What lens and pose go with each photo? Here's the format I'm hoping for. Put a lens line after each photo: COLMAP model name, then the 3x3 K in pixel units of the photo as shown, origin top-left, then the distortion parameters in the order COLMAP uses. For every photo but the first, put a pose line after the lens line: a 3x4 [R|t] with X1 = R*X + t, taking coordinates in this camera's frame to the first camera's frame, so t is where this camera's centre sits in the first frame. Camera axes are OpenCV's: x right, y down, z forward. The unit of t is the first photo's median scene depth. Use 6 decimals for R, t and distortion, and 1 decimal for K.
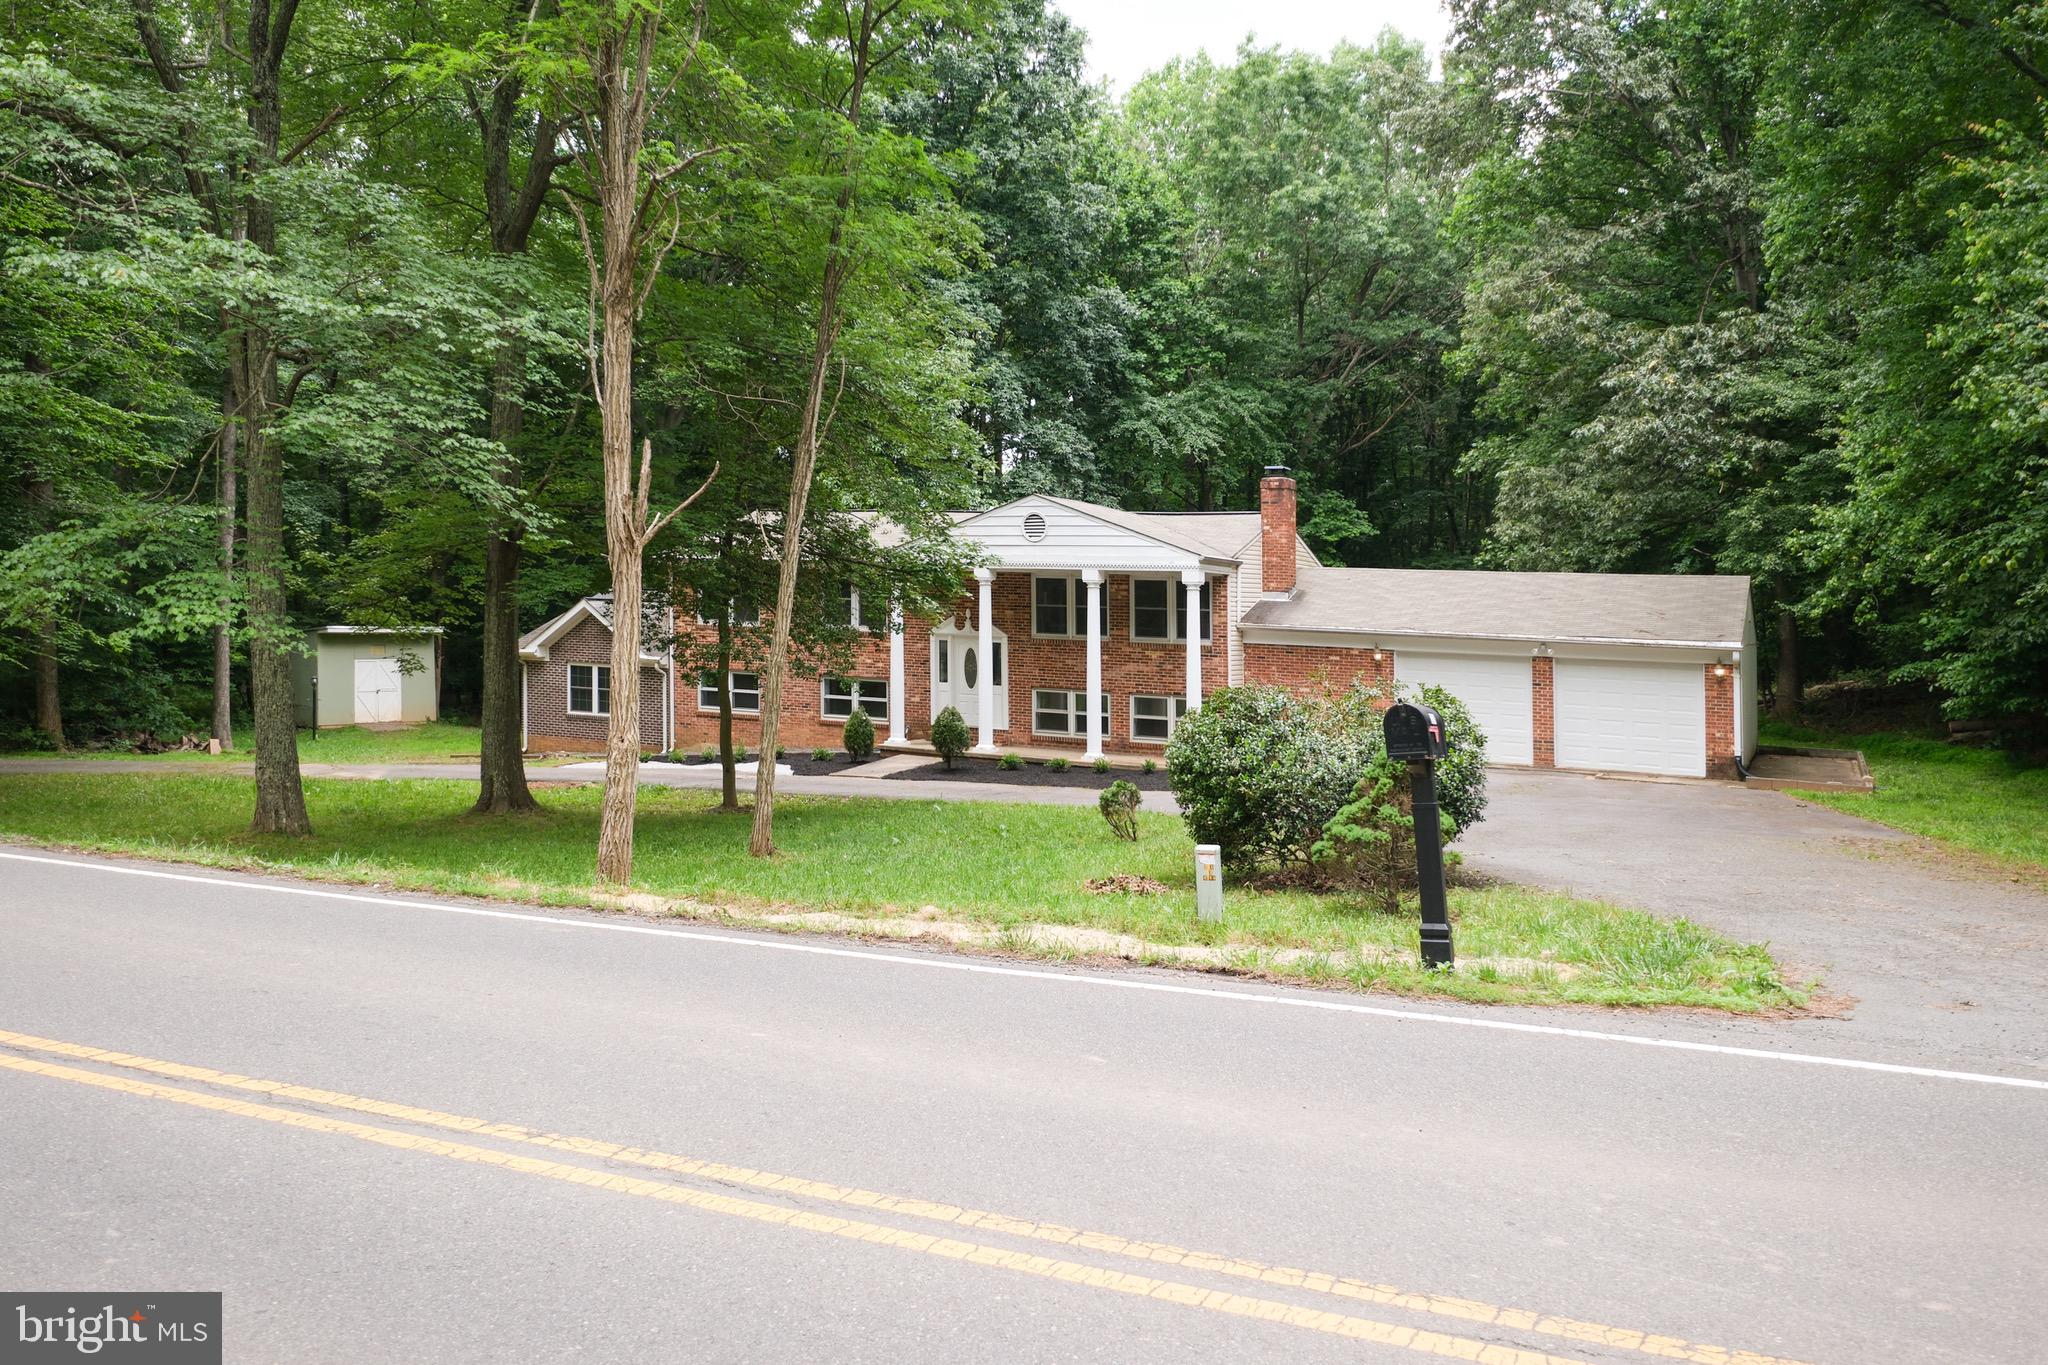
lens RADIAL K [[1629.1, 0, 1024.0], [0, 1629.1, 682.5], [0, 0, 1]] dist [-0.000654, -0.000114]
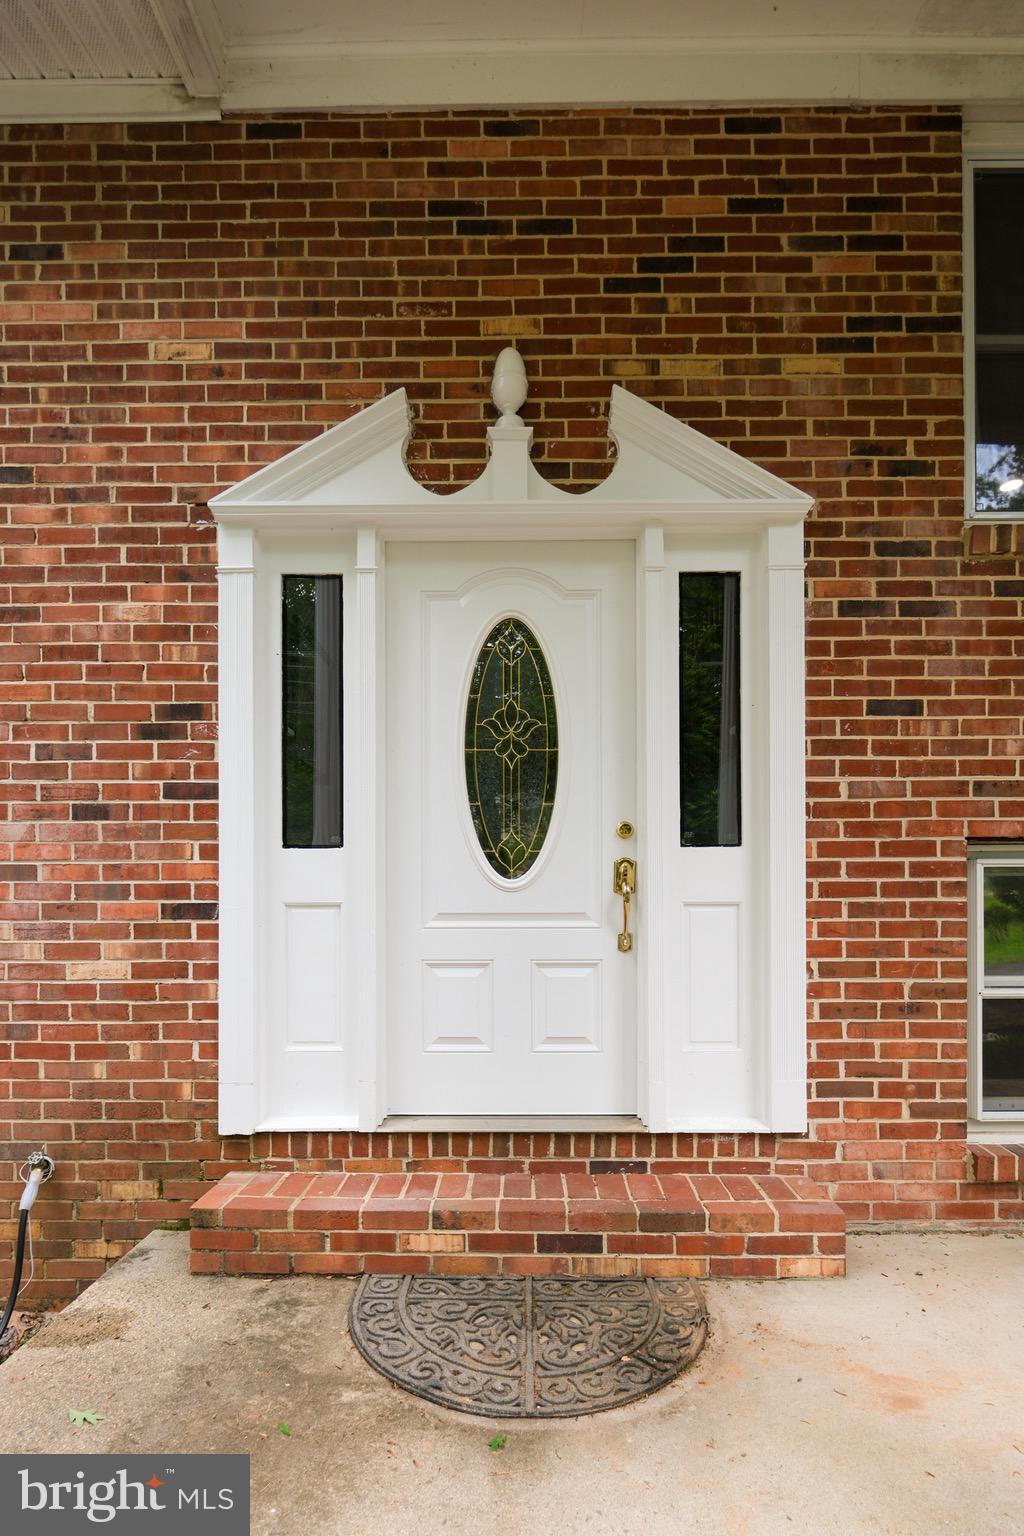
lens RADIAL K [[888.9, 0, 596.3], [0, 888.9, 904.1], [0, 0, 1]] dist [-0.004802, -0.000933]
pose [[0.877233, -0.024106, 0.479460, -0.069910], [0.049974, 0.997898, -0.041261, 0.010616], [-0.477457, 0.060156, 0.876593, 0.954176]]
